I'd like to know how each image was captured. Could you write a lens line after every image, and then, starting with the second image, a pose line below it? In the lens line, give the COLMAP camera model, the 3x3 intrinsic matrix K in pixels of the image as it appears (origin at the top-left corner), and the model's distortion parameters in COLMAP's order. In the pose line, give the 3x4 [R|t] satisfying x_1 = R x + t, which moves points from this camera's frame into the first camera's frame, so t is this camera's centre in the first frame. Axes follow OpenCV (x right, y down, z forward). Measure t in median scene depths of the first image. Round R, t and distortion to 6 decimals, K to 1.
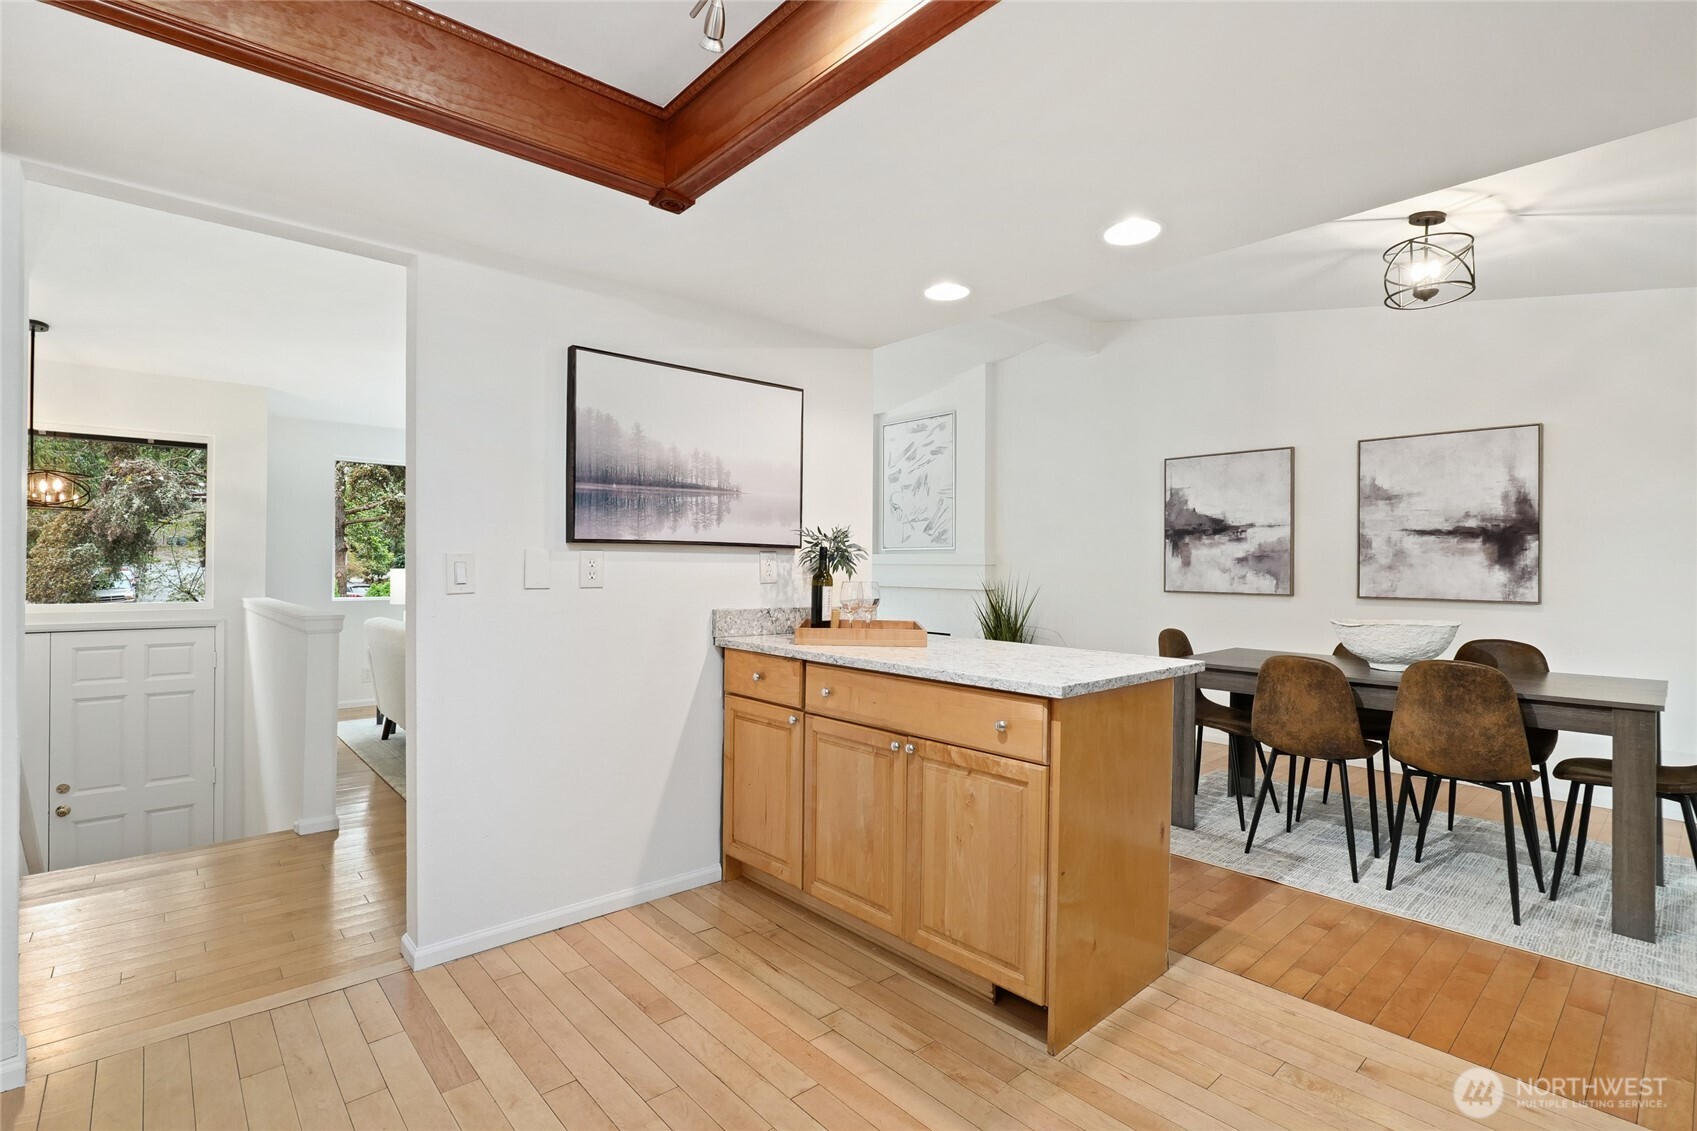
lens RADIAL K [[784.3, 0, 845.0], [0, 784.3, 566.3], [0, 0, 1]] dist [-0.010546, 0.000201]
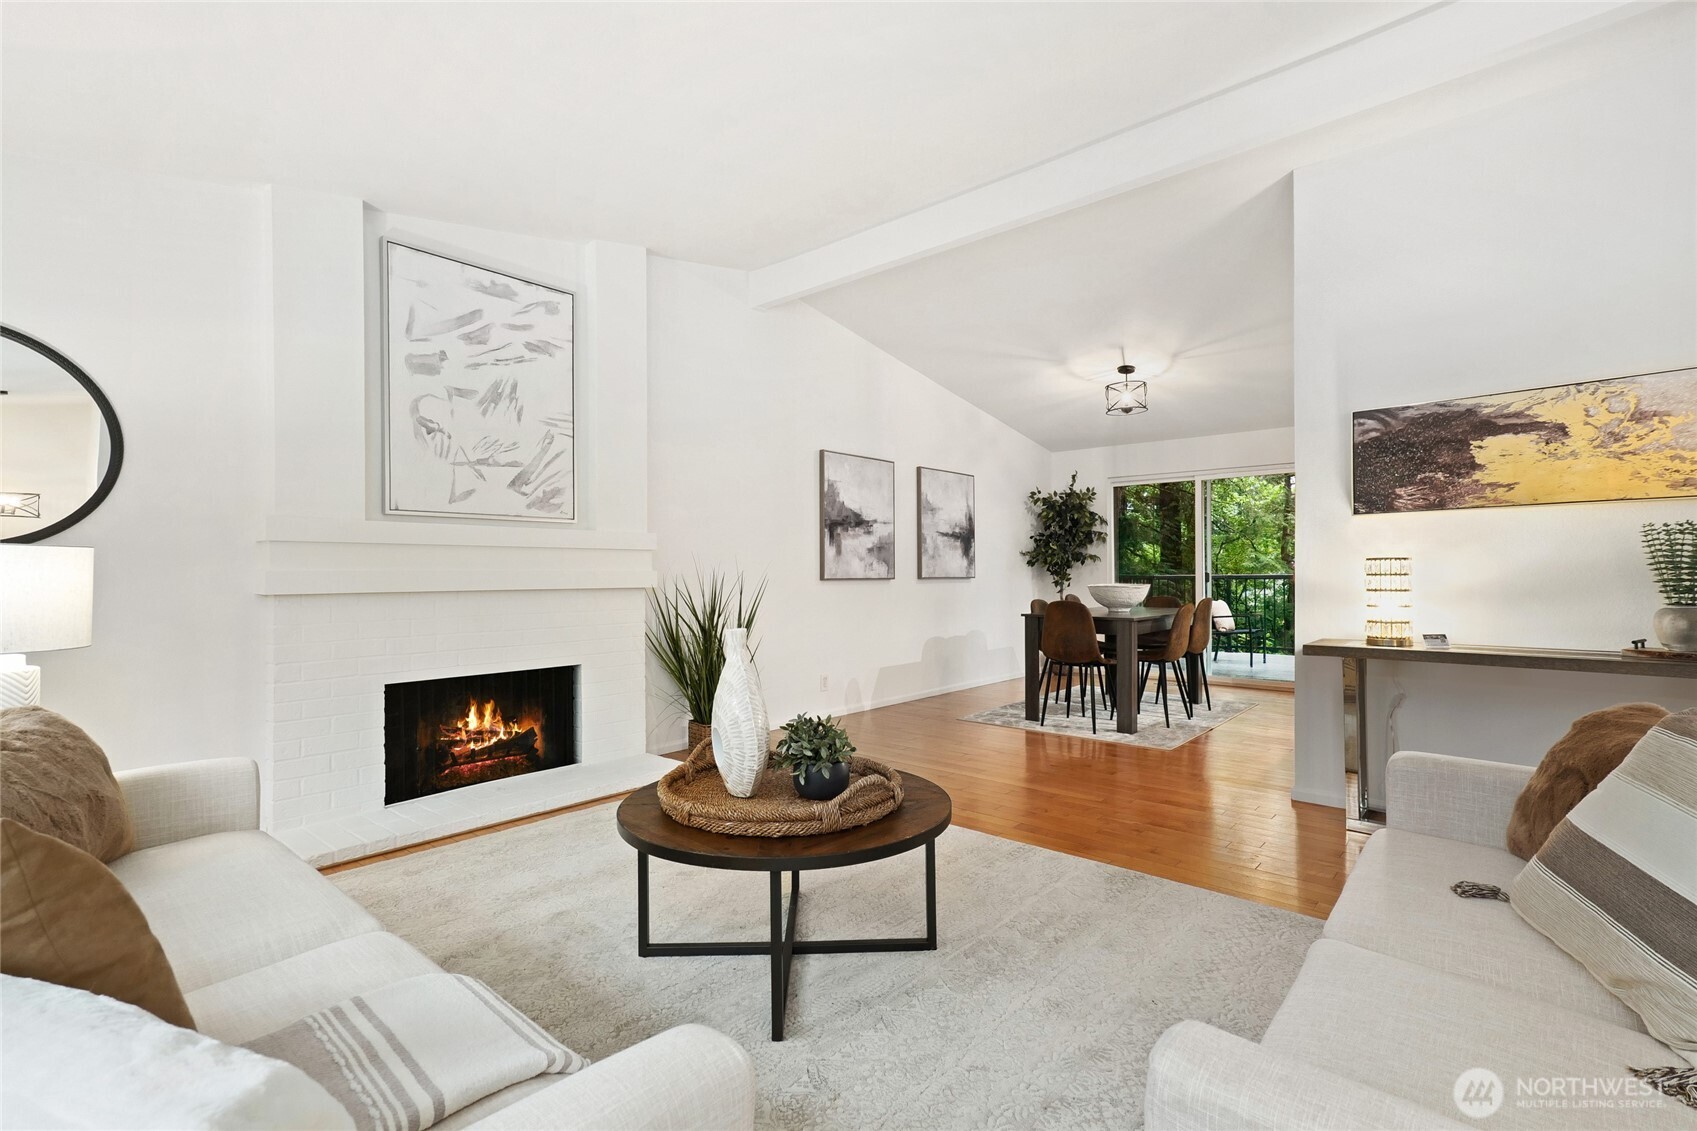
lens RADIAL K [[773.1, 0, 848.5], [0, 773.1, 565.5], [0, 0, 1]] dist [0.020604, 0.000143]
pose [[-0.118322, 0.001096, 0.992975, -0.616778], [0.003667, 0.999993, -0.000666, 0.015136], [-0.992968, 0.003563, -0.118325, 1.124233]]
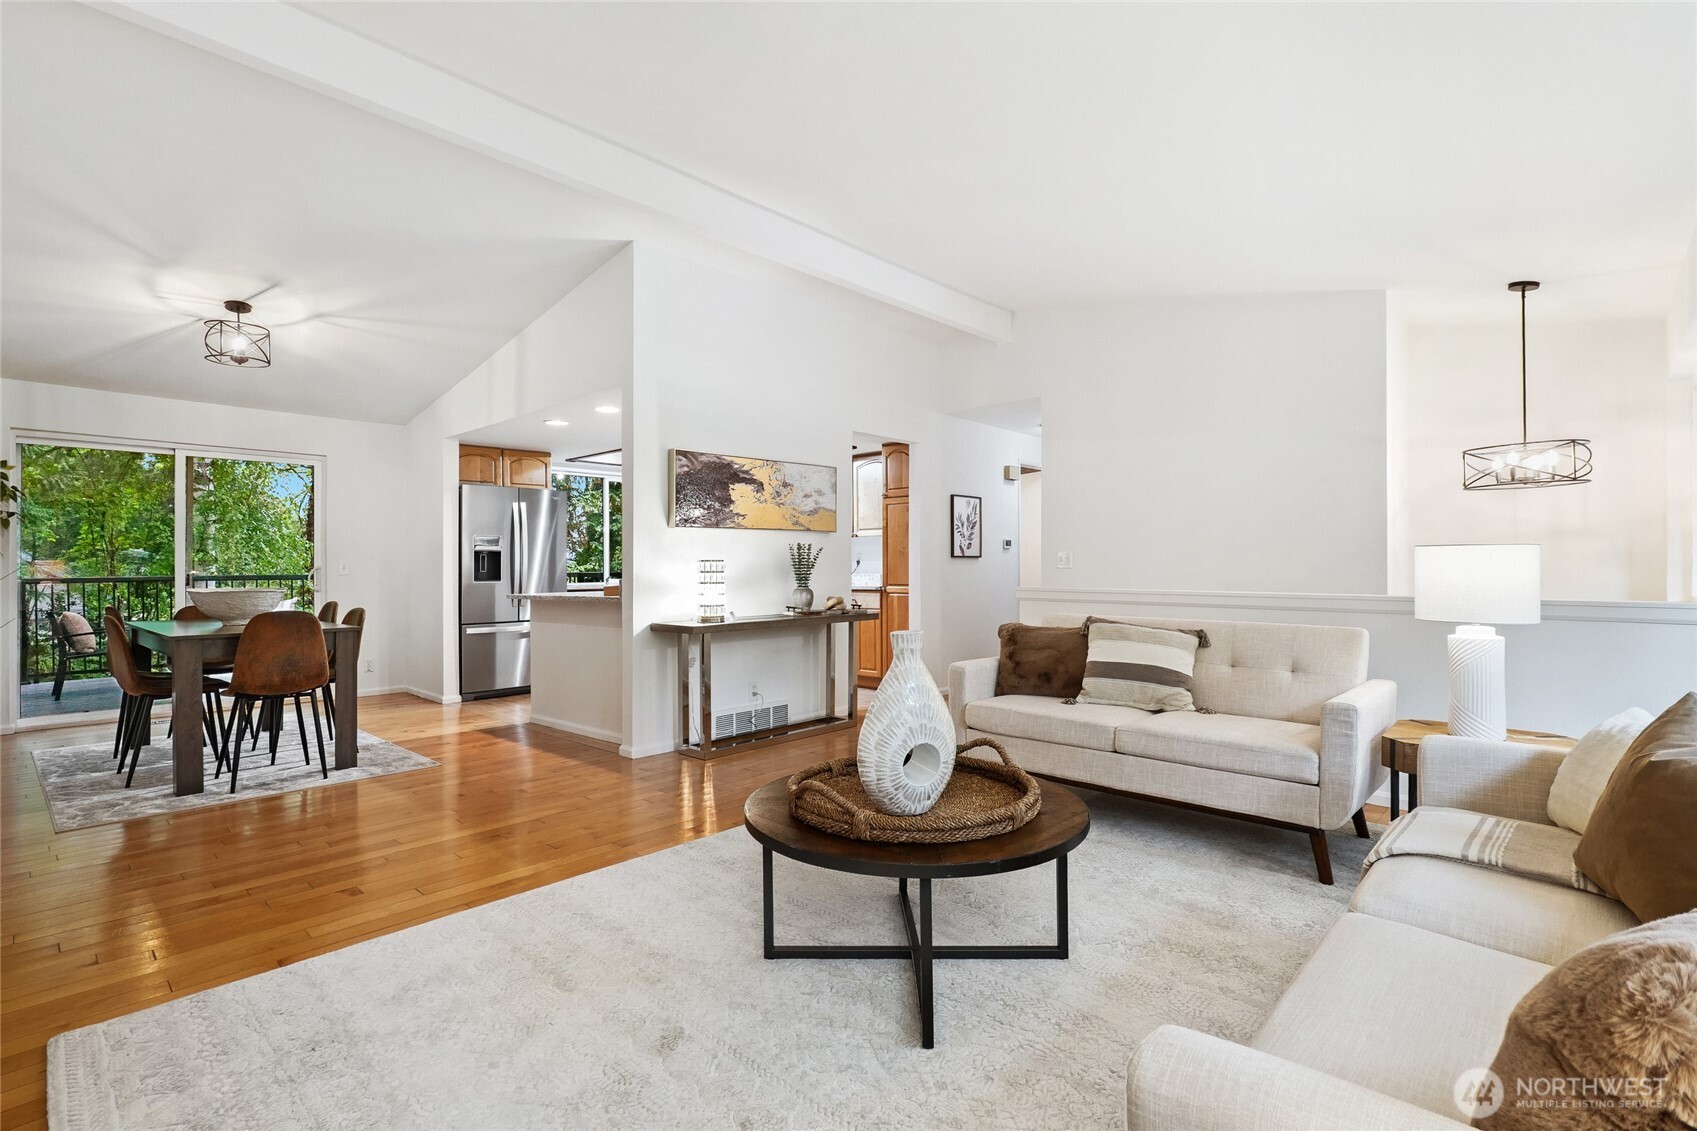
lens RADIAL K [[784.3, 0, 845.0], [0, 784.3, 566.3], [0, 0, 1]] dist [-0.010546, 0.000201]
pose [[-0.996378, -0.001420, -0.085023, -0.144190], [-0.001357, 0.999999, -0.000795, 0.017650], [0.085024, -0.000676, -0.996379, 1.498548]]
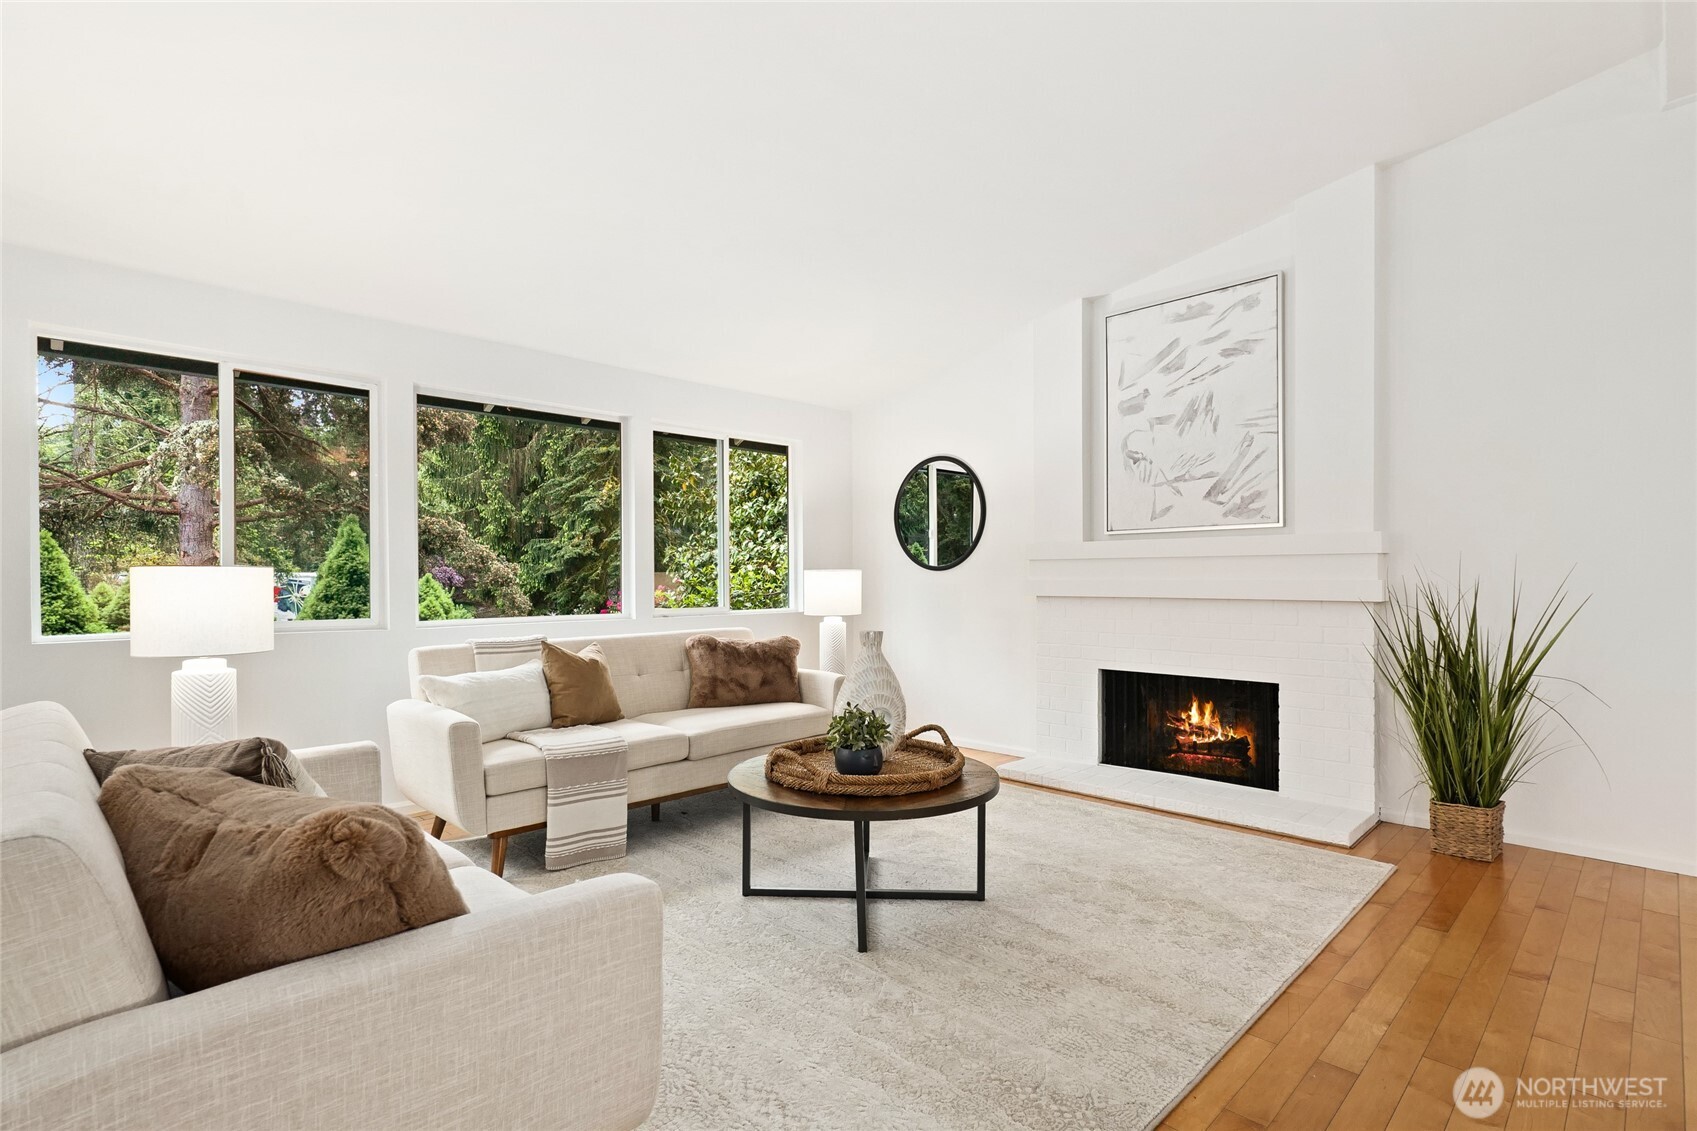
lens RADIAL K [[808.3, 0, 848.8], [0, 808.3, 591.8], [0, 0, 1]] dist [-0.001122, -0.000142]
pose [[0.998093, -0.024376, 0.056716, -0.252511], [0.022664, 0.999274, 0.030636, -0.000924], [-0.057421, -0.029292, 0.997920, 0.592612]]
